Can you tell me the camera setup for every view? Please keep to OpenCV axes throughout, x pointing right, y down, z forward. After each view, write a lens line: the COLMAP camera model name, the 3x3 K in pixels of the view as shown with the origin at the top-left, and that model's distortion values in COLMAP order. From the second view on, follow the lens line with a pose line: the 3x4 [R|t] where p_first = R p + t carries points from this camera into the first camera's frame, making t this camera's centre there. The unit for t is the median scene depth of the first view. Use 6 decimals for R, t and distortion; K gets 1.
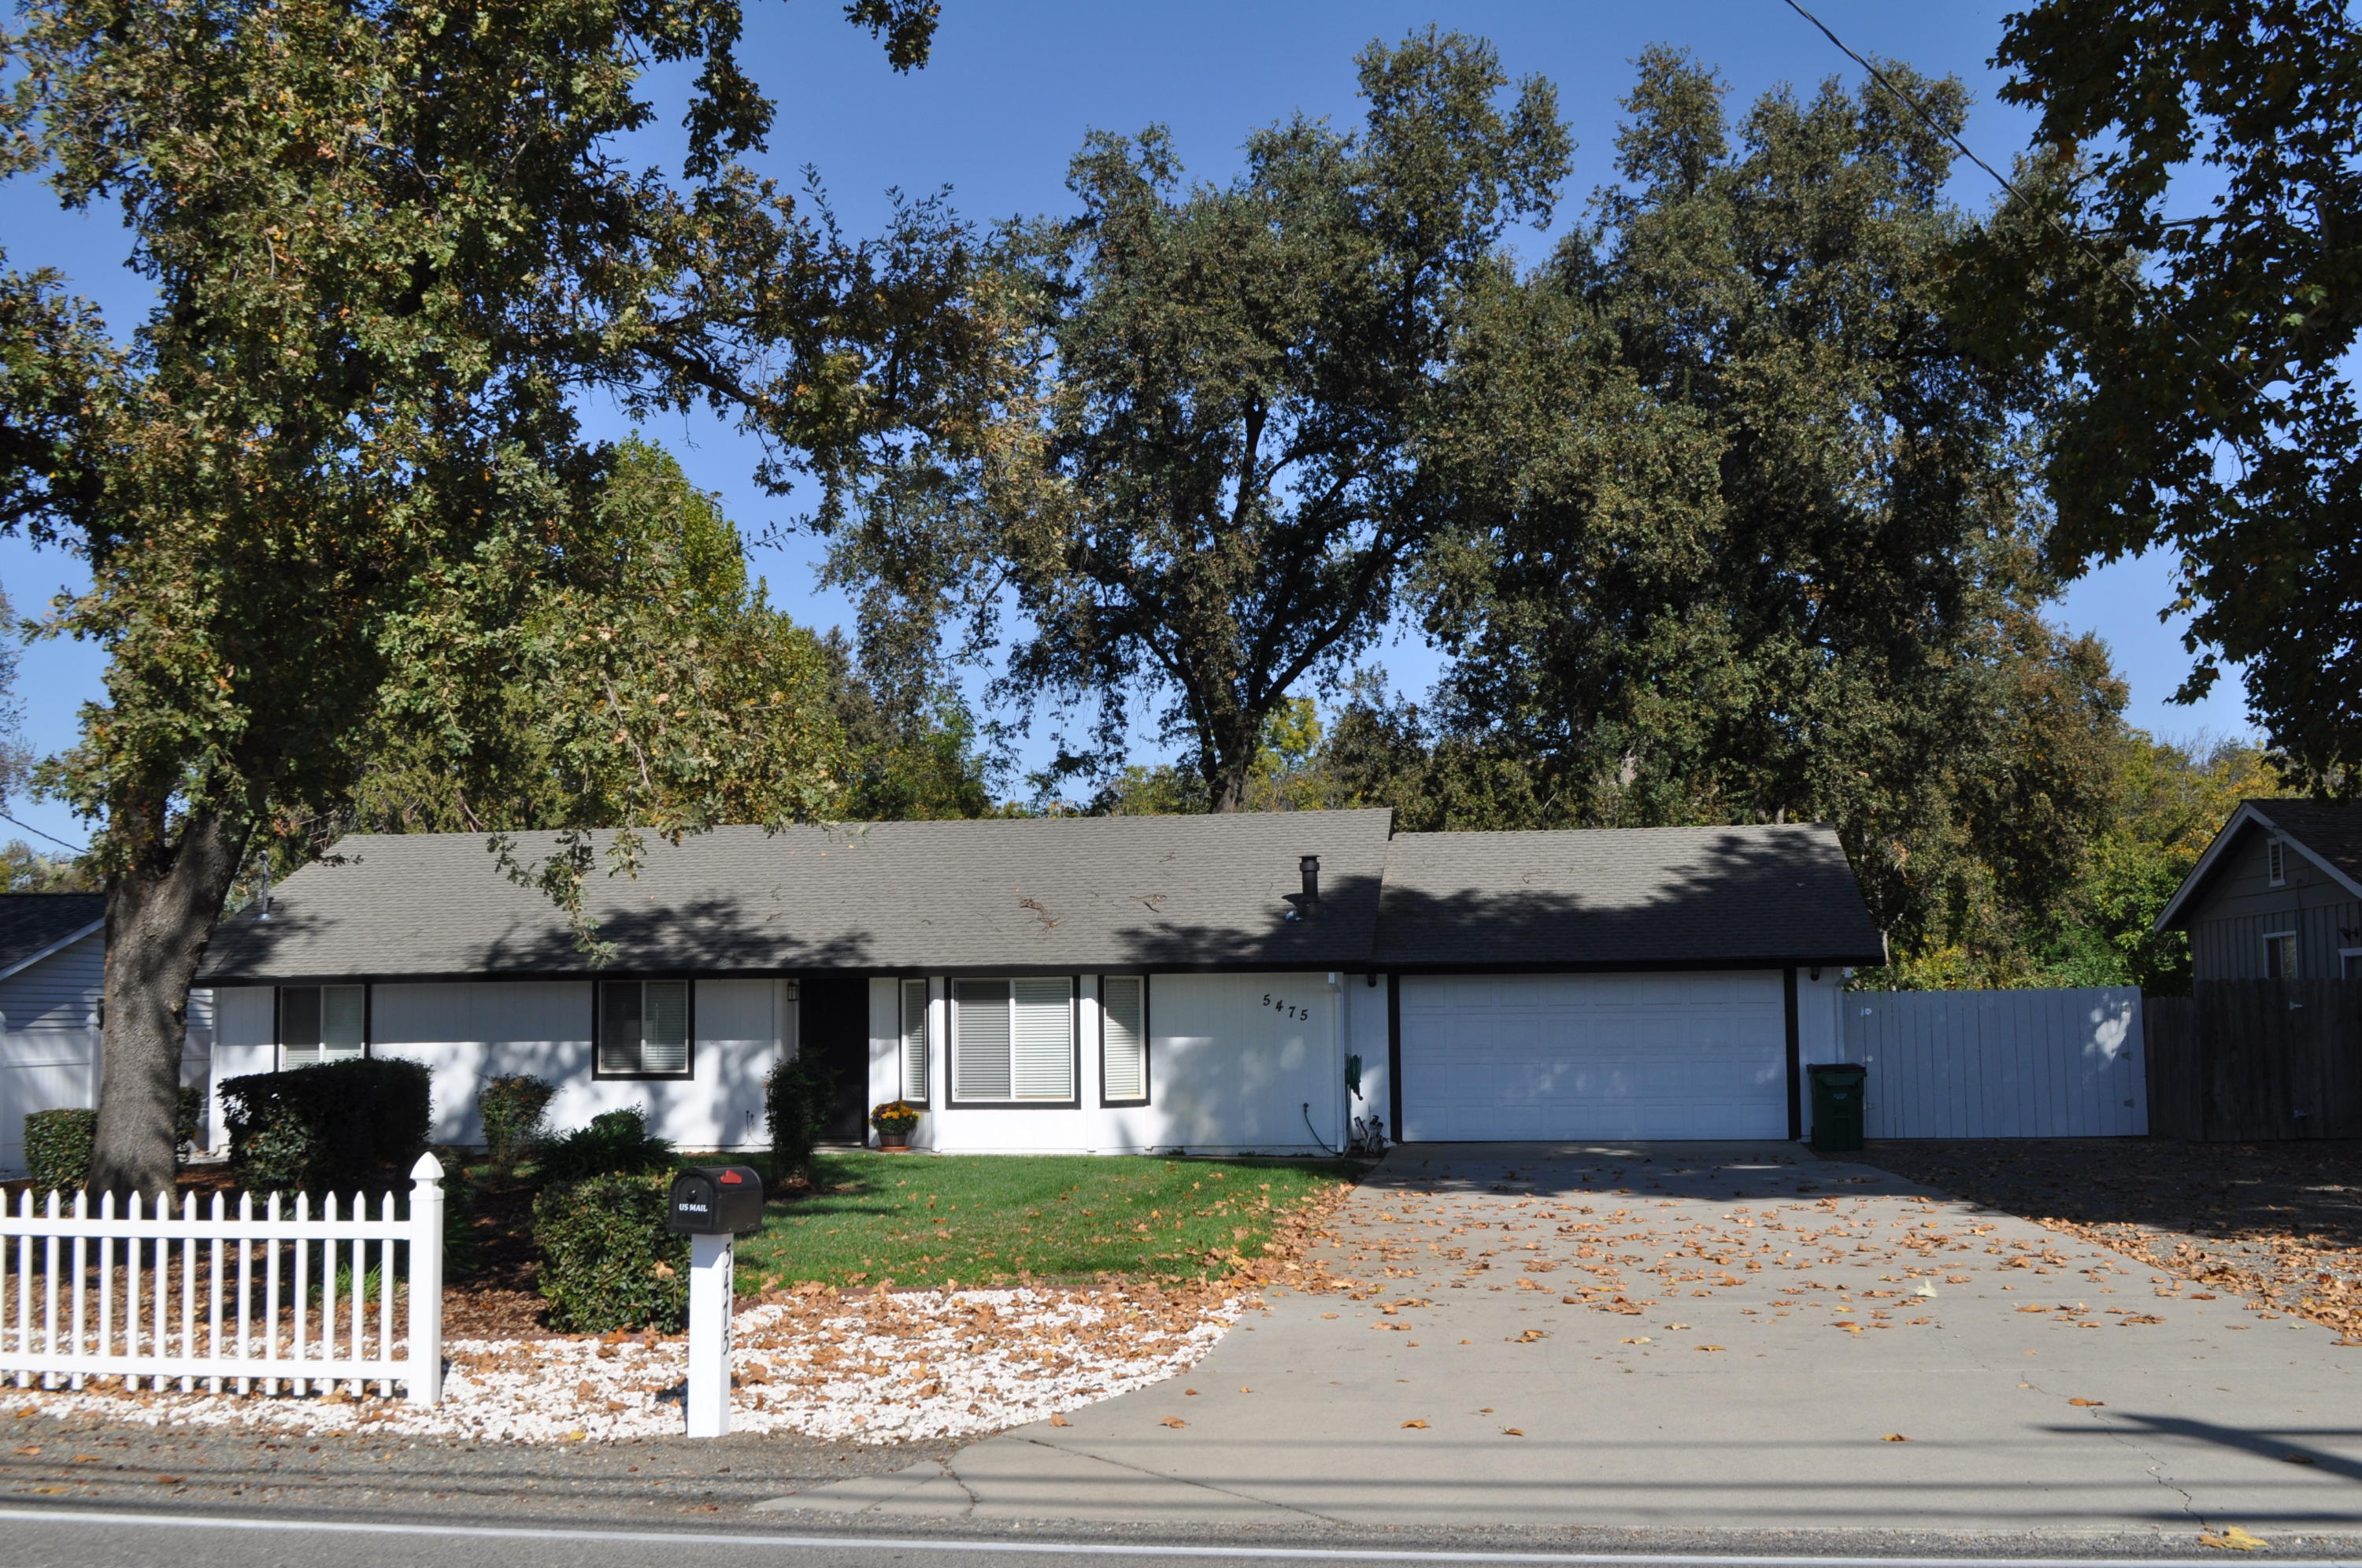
lens RADIAL K [[2320.4, 0, 1181.0], [0, 2320.4, 784.0], [0, 0, 1]] dist [-0.060783, 0.009770]
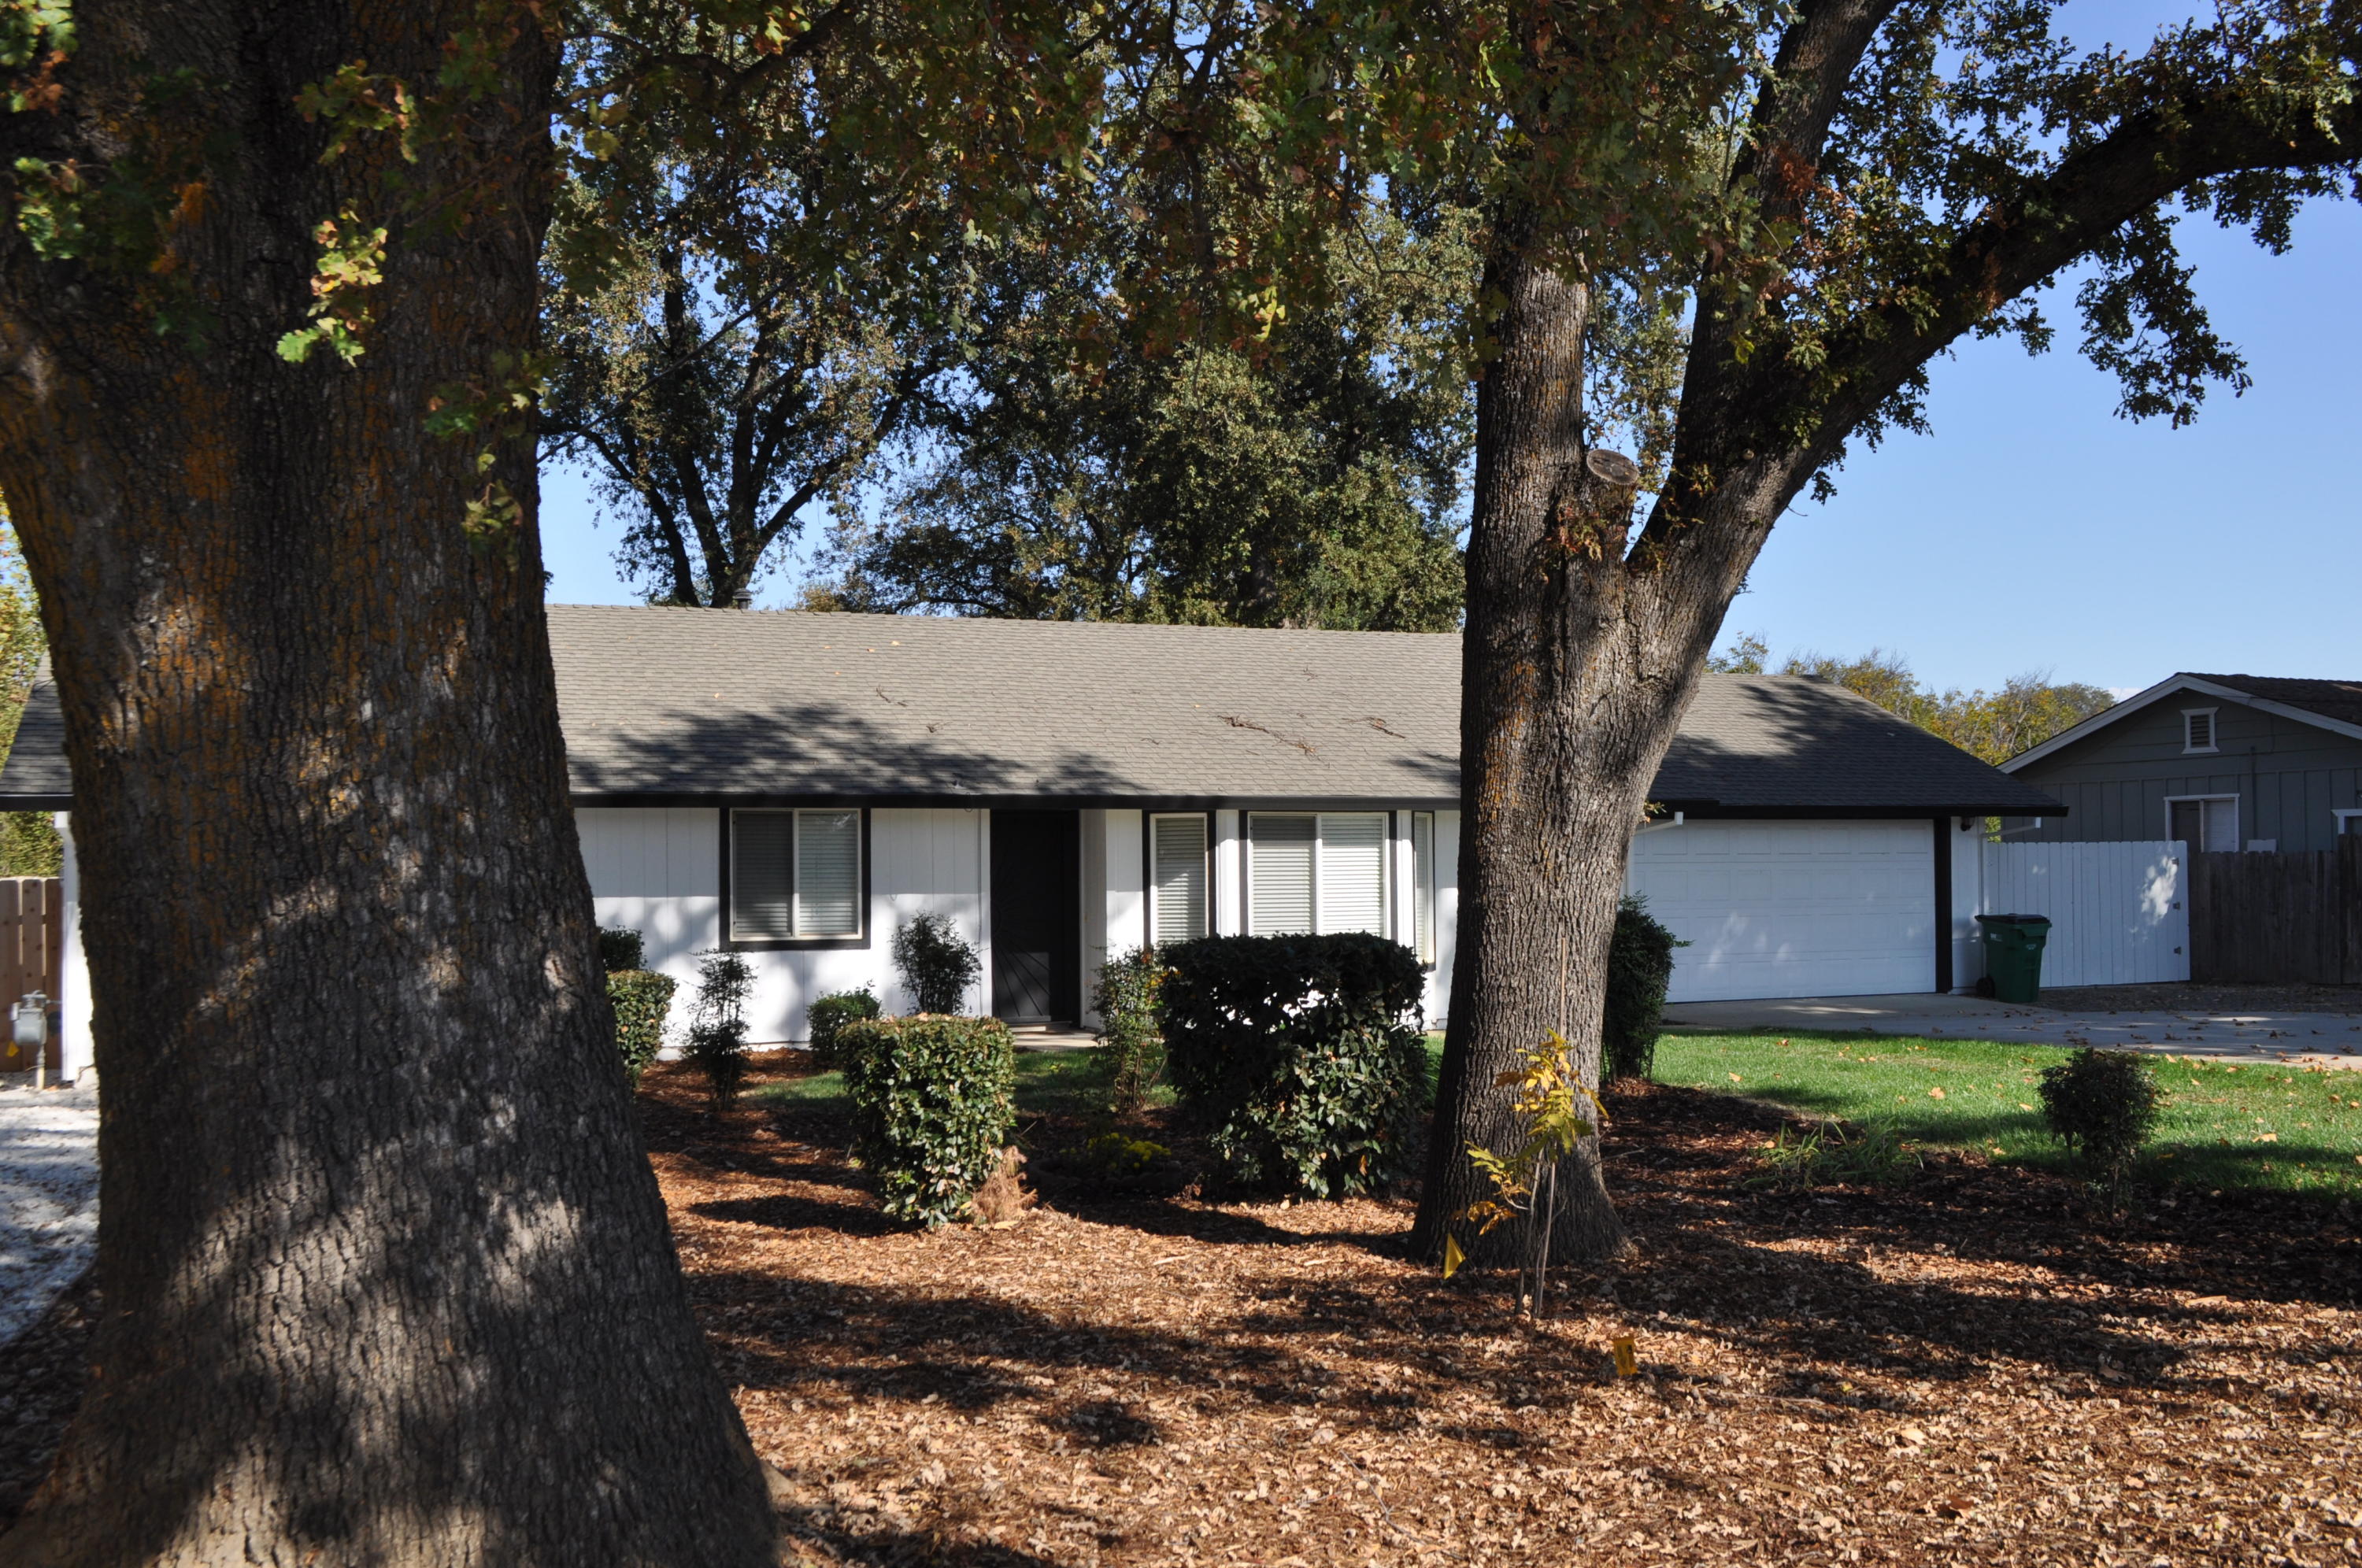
lens RADIAL K [[2273.2, 0, 1181.0], [0, 2273.2, 784.0], [0, 0, 1]] dist [-0.060249, 0.001235]
pose [[0.850266, 0.024143, 0.525800, -0.490508], [-0.052698, 0.997833, 0.039400, 0.043345], [-0.523709, -0.061209, 0.849695, 0.347780]]
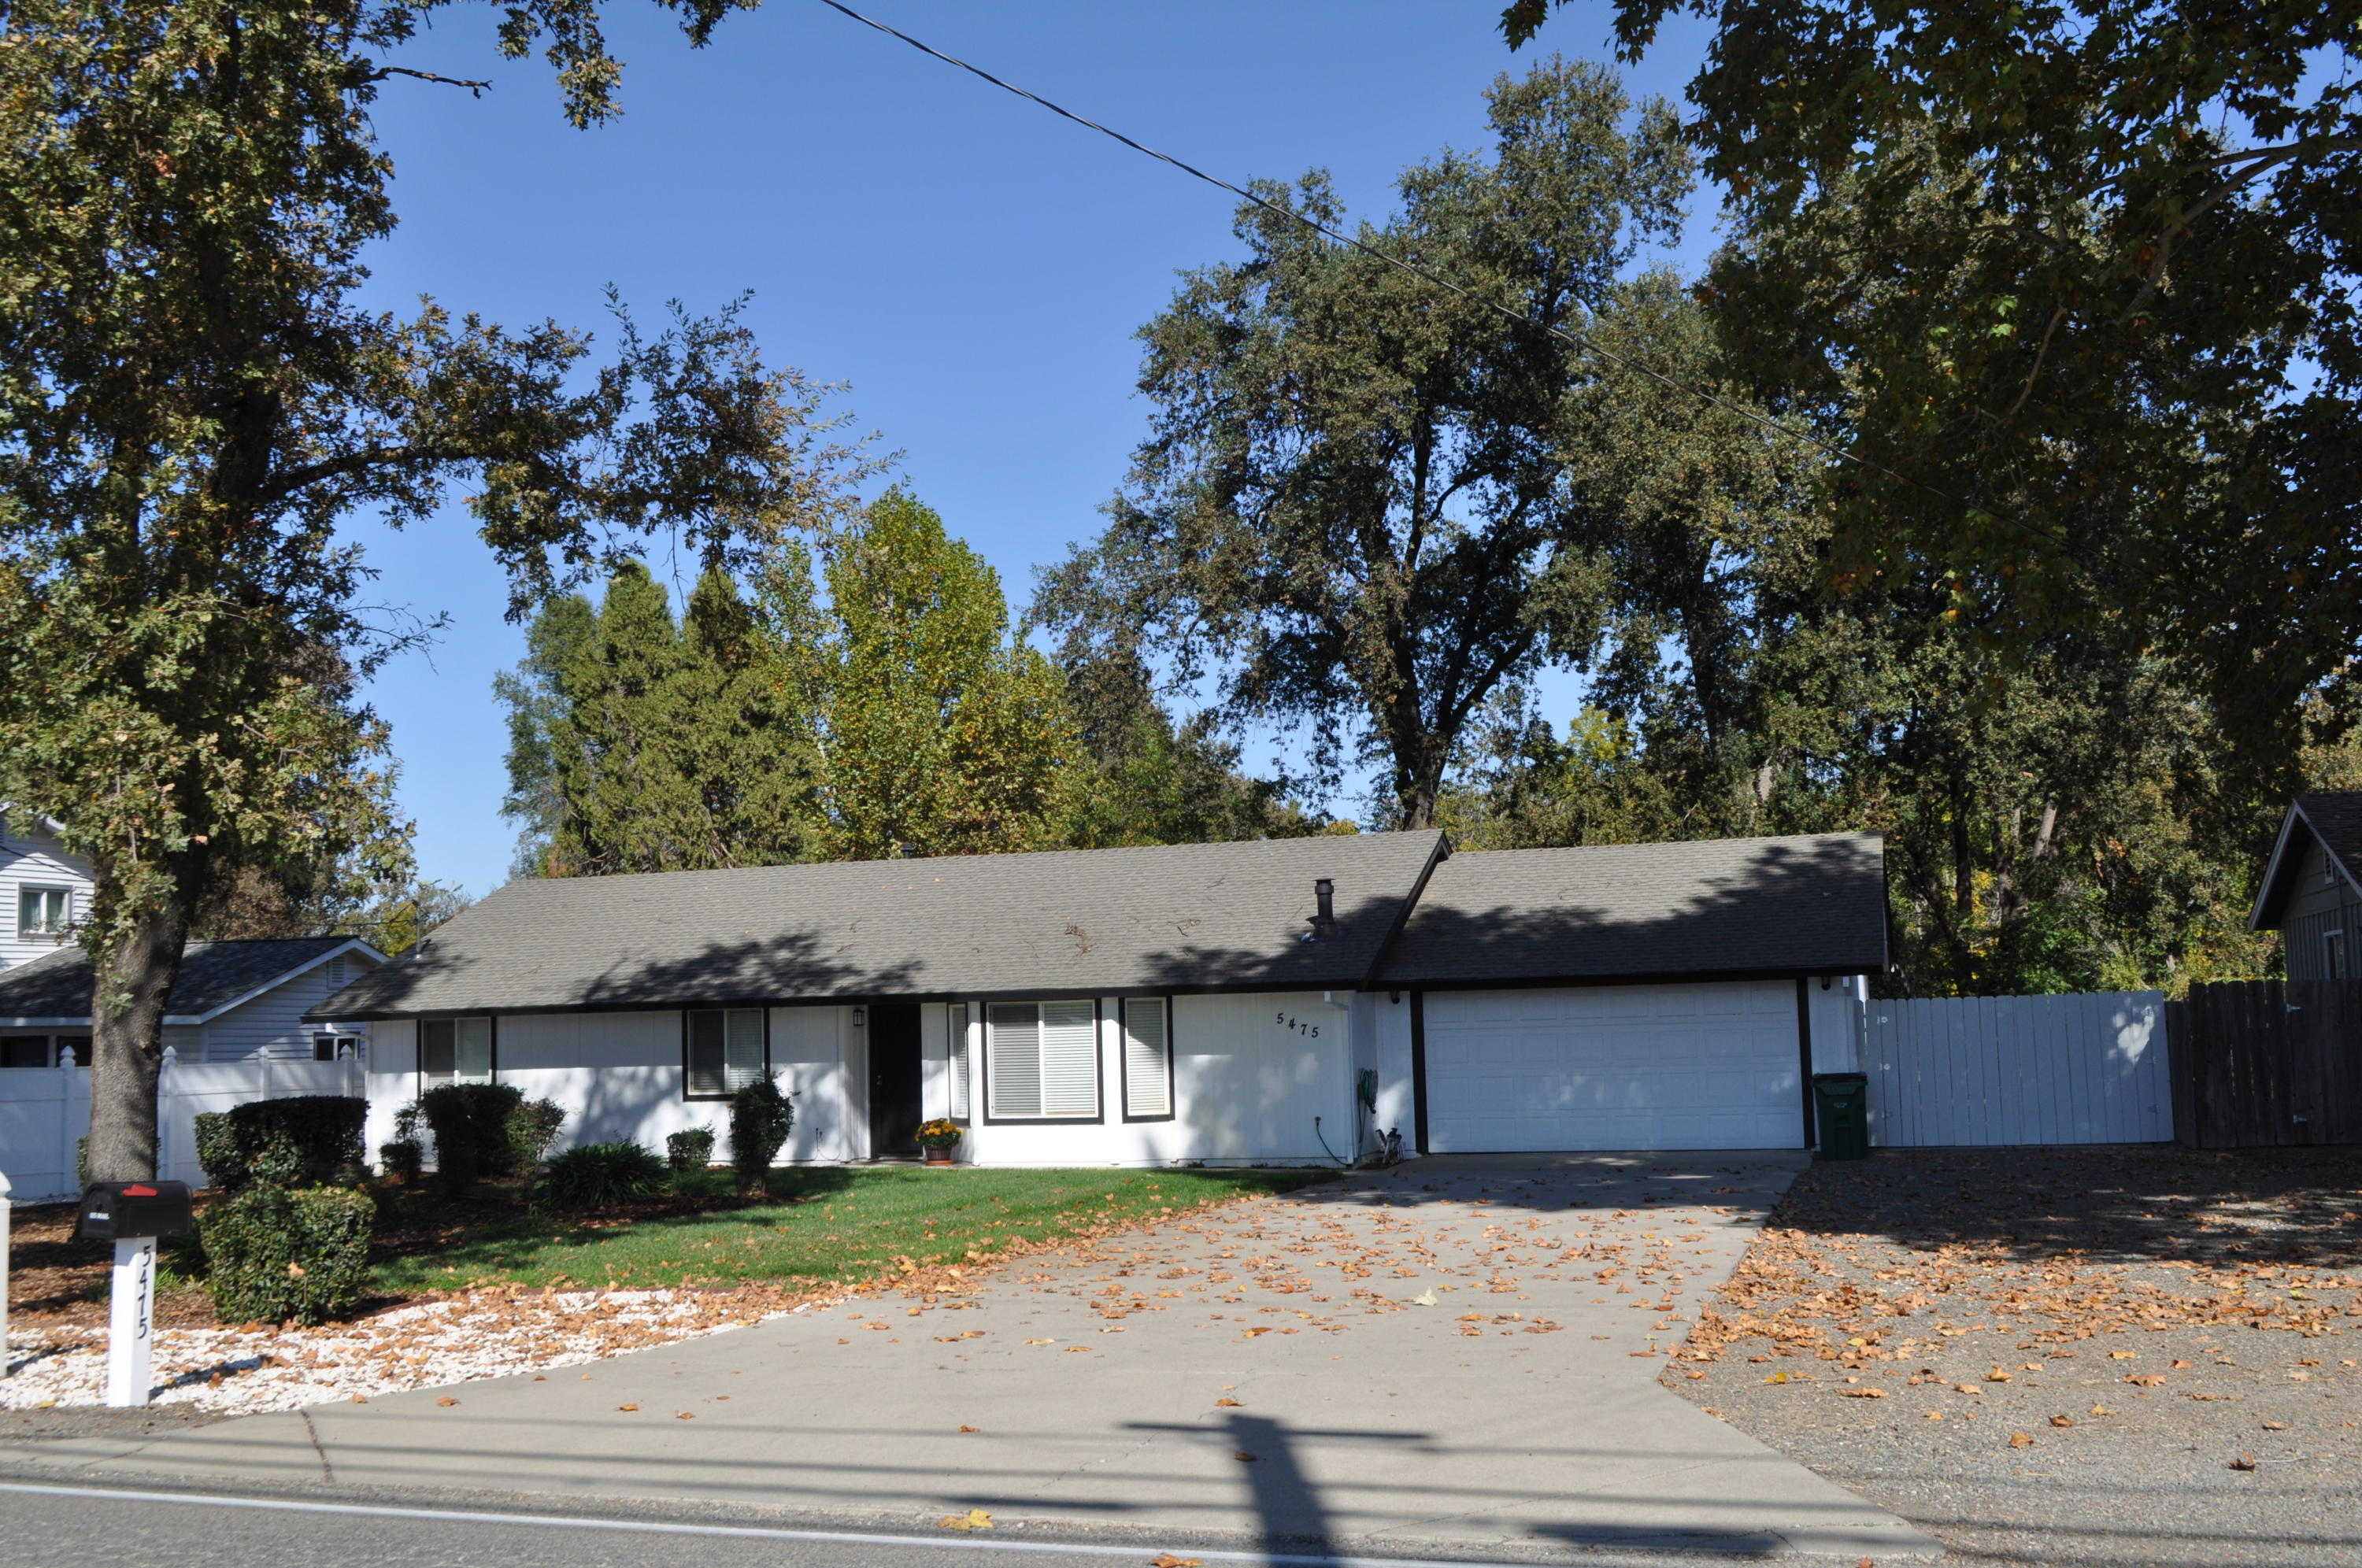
lens RADIAL K [[2273.2, 0, 1181.0], [0, 2273.2, 784.0], [0, 0, 1]] dist [-0.060249, 0.001235]
pose [[0.985749, -0.032928, -0.164970, 0.156659], [0.031736, 0.999448, -0.009858, -0.003518], [0.165203, 0.004482, 0.986249, -0.016625]]
